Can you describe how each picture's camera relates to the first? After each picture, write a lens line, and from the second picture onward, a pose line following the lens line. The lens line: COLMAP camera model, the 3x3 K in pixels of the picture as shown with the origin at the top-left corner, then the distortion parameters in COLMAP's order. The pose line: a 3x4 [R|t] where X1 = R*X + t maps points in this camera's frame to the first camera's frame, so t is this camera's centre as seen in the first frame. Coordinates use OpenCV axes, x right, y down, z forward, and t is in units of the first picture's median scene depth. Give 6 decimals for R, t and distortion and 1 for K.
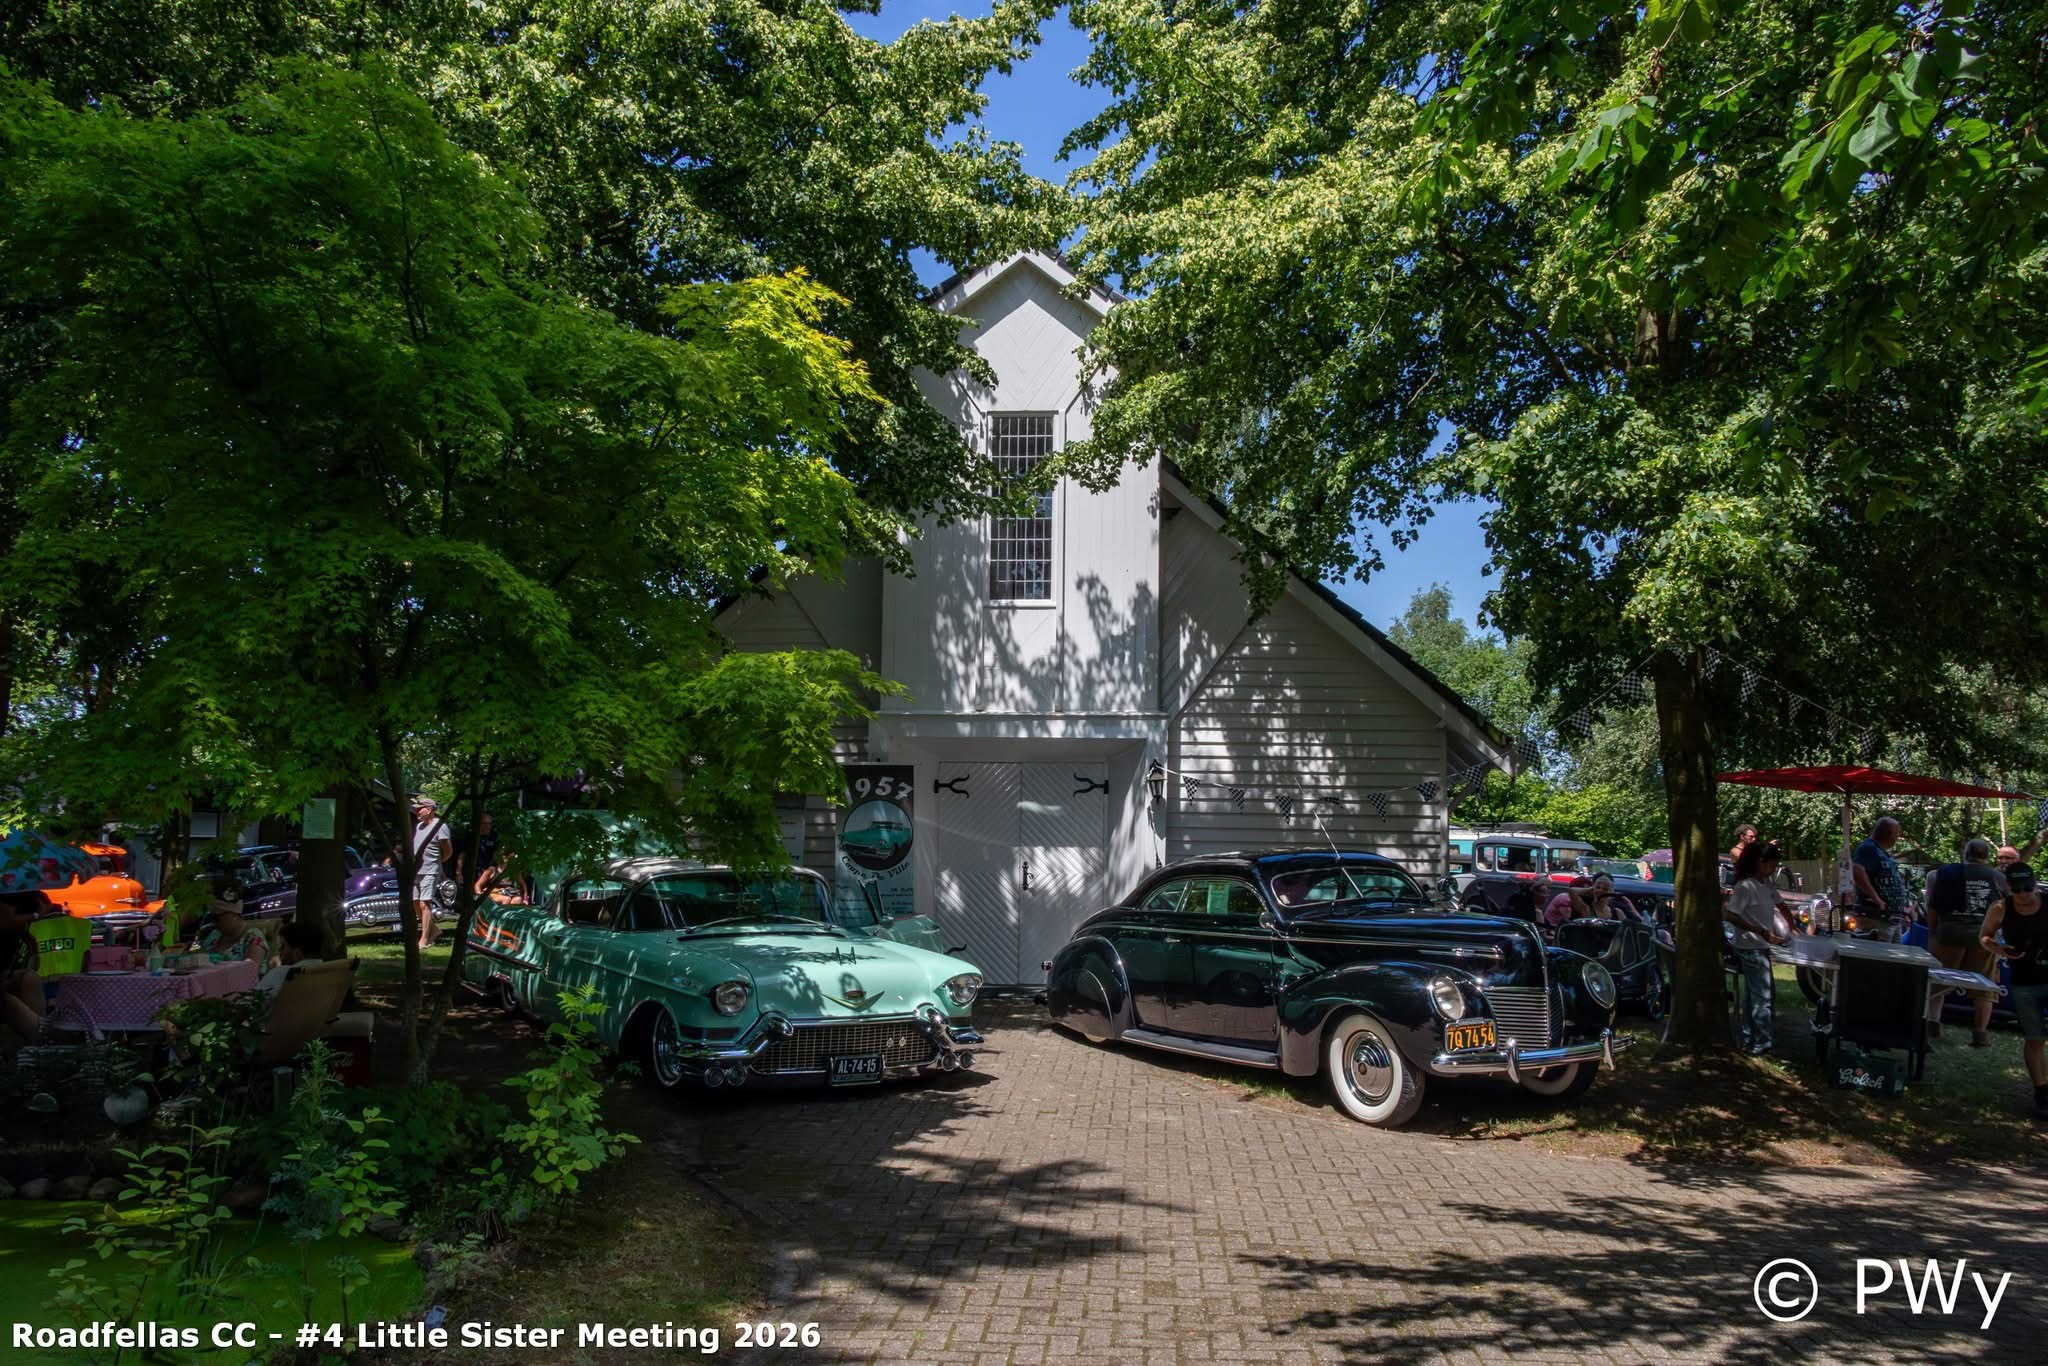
lens RADIAL K [[2045.5, 0, 1024.0], [0, 2045.5, 683.0], [0, 0, 1]] dist [-0.009936, -0.002359]
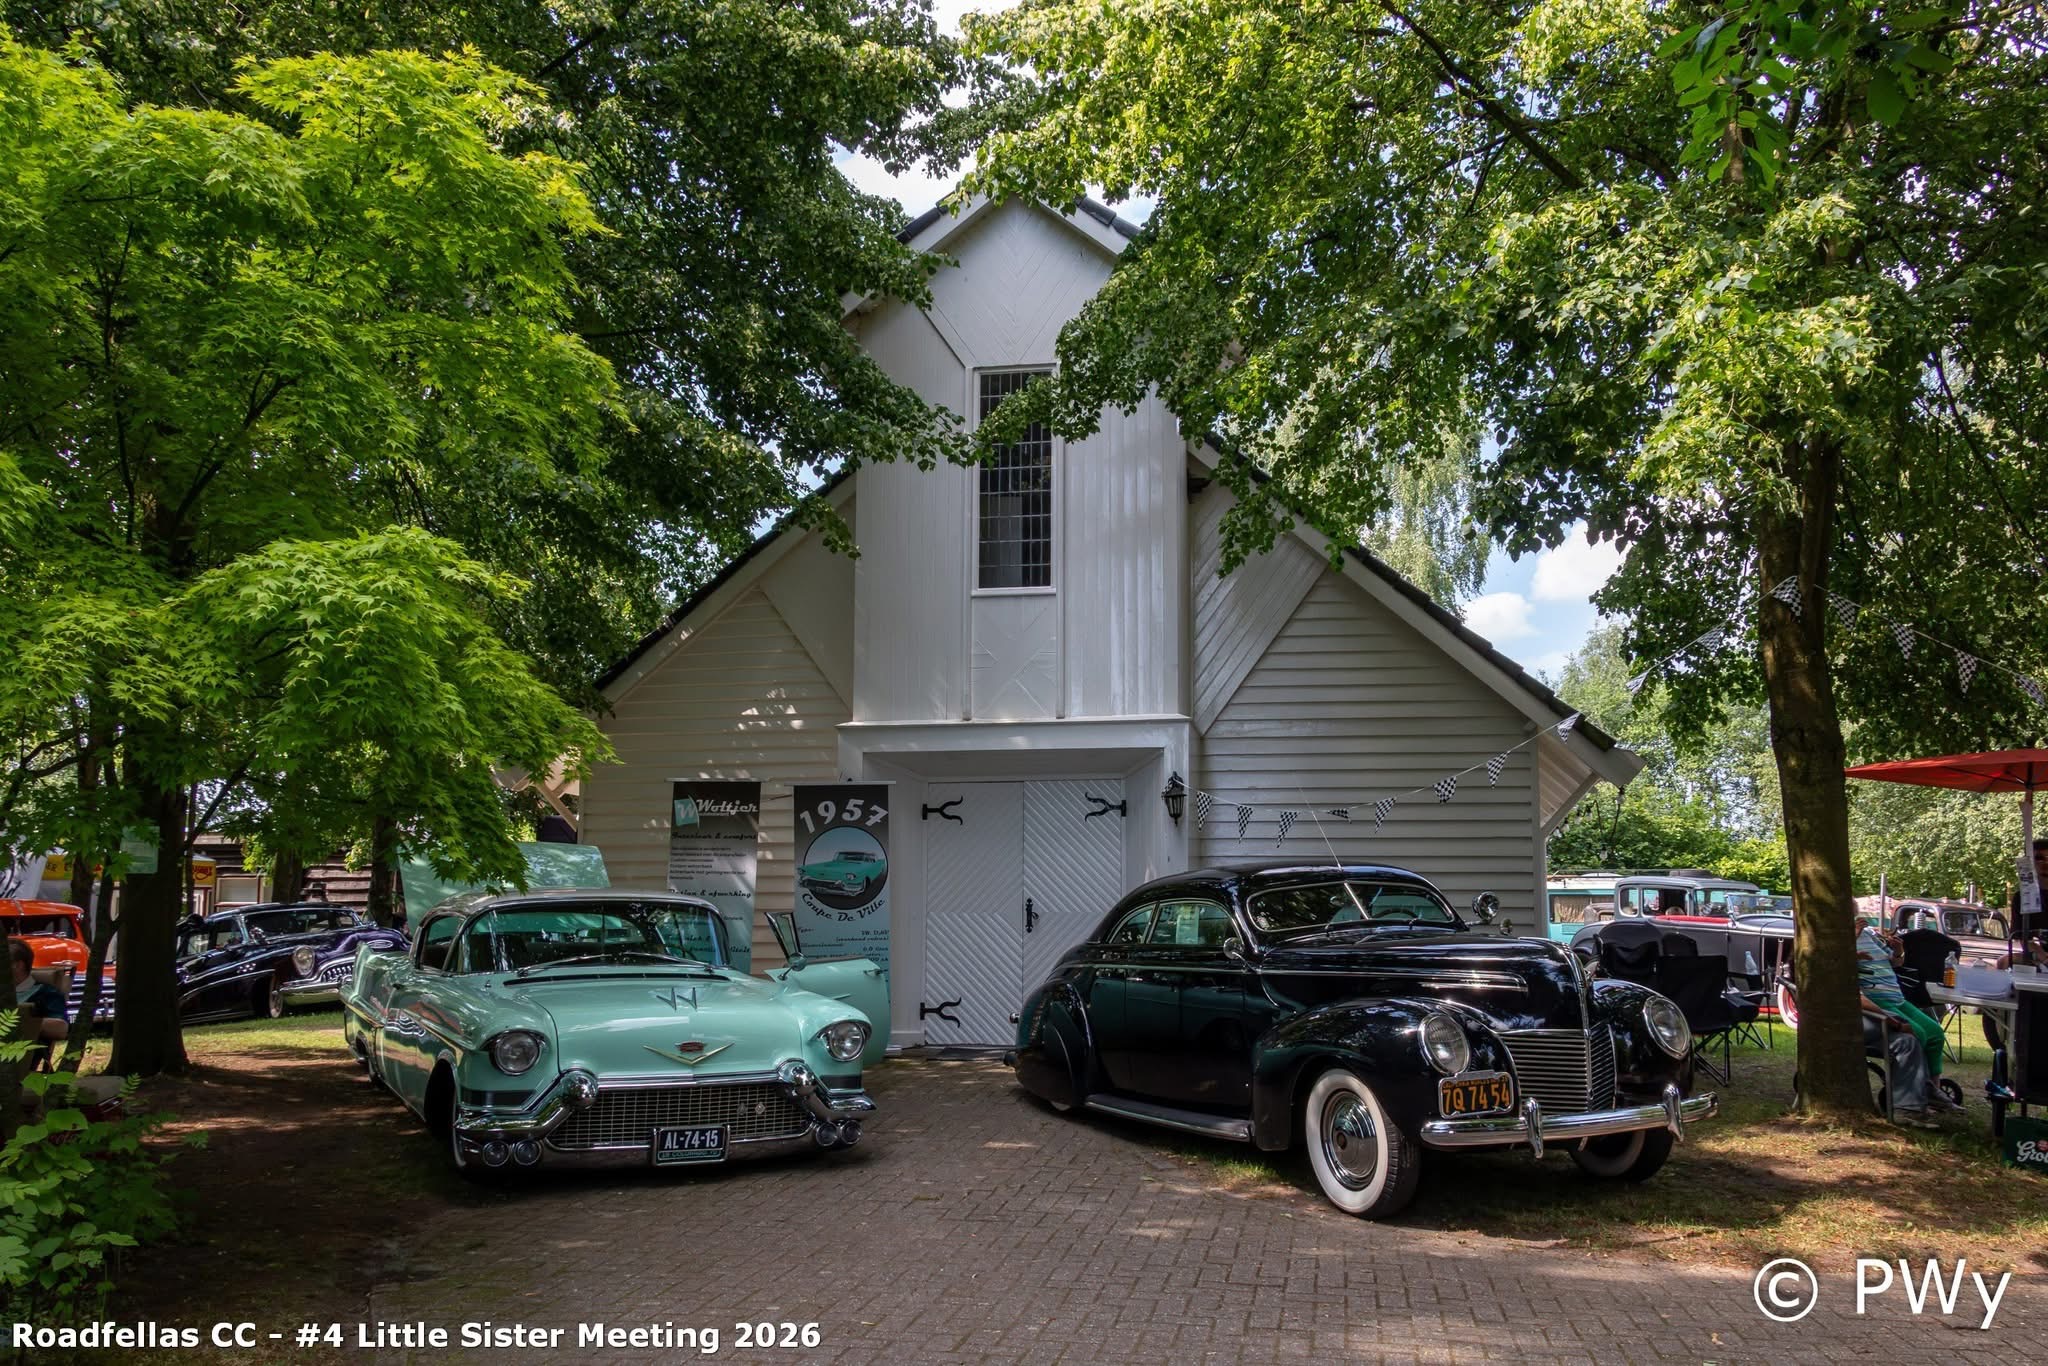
lens RADIAL K [[2008.1, 0, 1070.0], [0, 2008.1, 743.1], [0, 0, 1]] dist [-0.001078, 0.003332]
pose [[0.995321, -0.022146, -0.094056, 0.127393], [0.020821, 0.999670, -0.015047, 0.047616], [0.094358, 0.013018, 0.995453, 0.234158]]
